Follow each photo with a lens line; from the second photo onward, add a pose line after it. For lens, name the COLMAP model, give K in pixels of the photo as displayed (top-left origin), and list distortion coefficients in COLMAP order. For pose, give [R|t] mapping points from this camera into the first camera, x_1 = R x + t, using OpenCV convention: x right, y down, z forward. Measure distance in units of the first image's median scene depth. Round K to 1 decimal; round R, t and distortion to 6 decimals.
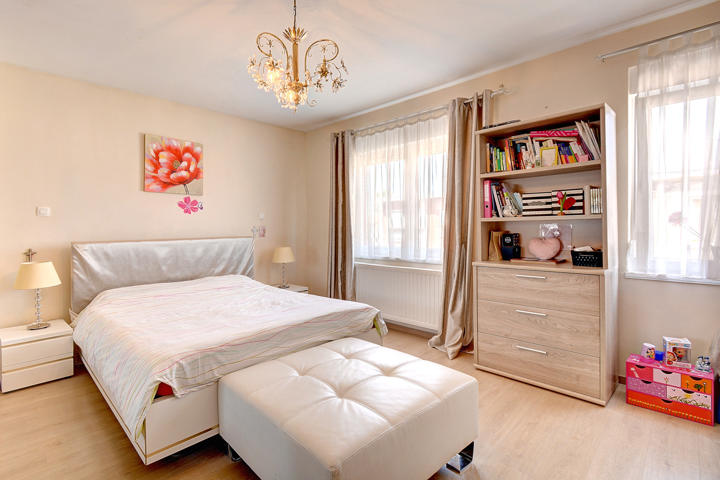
lens RADIAL K [[340.3, 0, 360.9], [0, 340.3, 234.8], [0, 0, 1]] dist [0.011217, -0.001323]
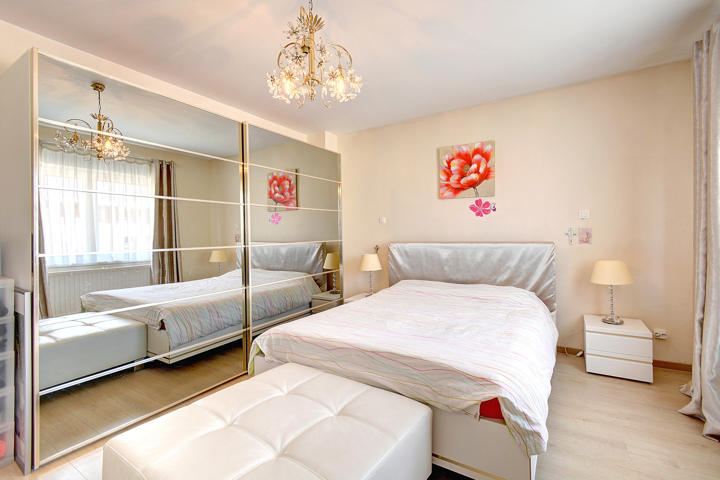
lens RADIAL K [[340.3, 0, 356.6], [0, 340.3, 235.2], [0, 0, 1]] dist [0.011217, -0.001323]
pose [[0.175066, 0.008068, -0.984524, 0.409320], [-0.015354, 0.999867, 0.005464, -0.008785], [0.984437, 0.014160, 0.175167, 0.507068]]
